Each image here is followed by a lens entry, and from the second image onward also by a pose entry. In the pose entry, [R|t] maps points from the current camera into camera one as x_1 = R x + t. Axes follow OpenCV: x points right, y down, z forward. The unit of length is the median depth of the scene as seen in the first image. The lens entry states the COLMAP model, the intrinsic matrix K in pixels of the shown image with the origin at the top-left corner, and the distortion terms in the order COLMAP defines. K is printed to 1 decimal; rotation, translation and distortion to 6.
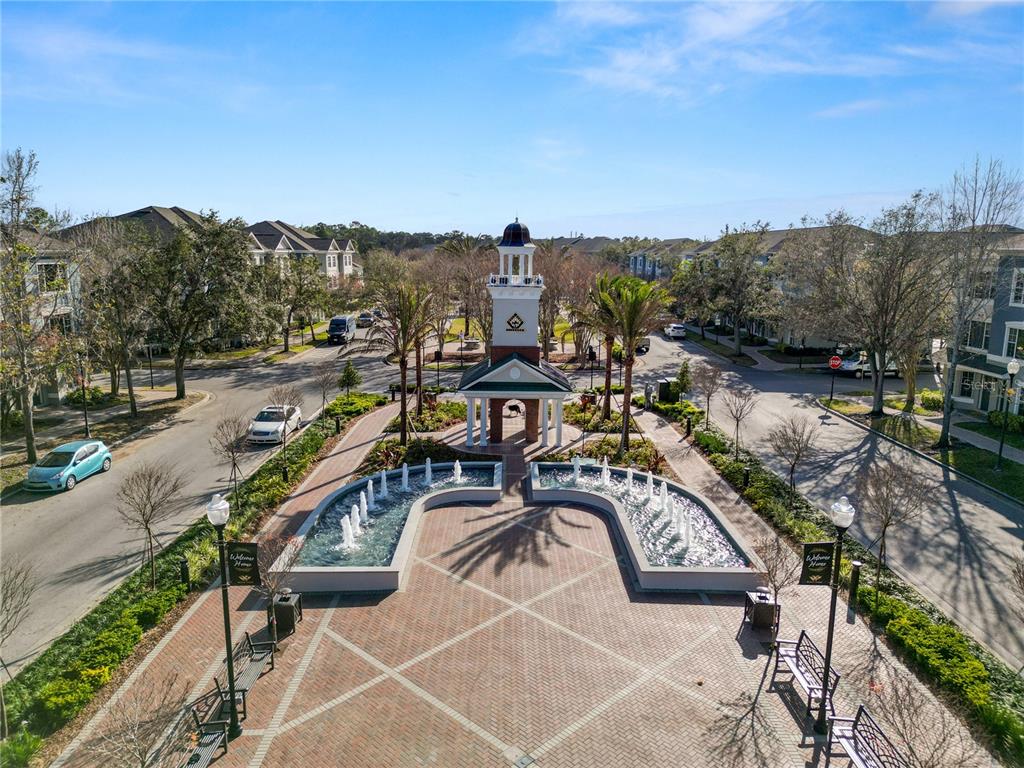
lens RADIAL K [[719.4, 0, 513.1], [0, 719.4, 387.6], [0, 0, 1]] dist [0.016063, 0.001260]
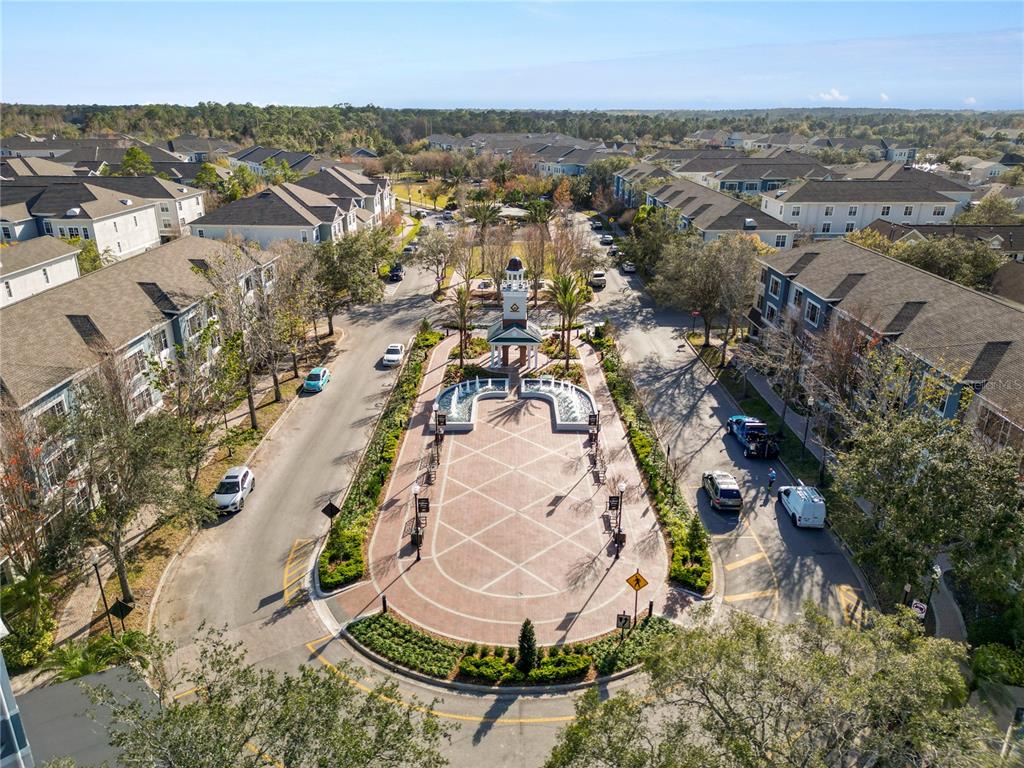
lens RADIAL K [[719.4, 0, 511.6], [0, 719.4, 383.6], [0, 0, 1]] dist [0.016063, 0.001260]
pose [[0.999961, -0.000553, -0.008780, 0.013294], [0.002076, 0.984659, 0.174476, -0.264016], [0.008549, -0.174488, 0.984622, -1.178801]]
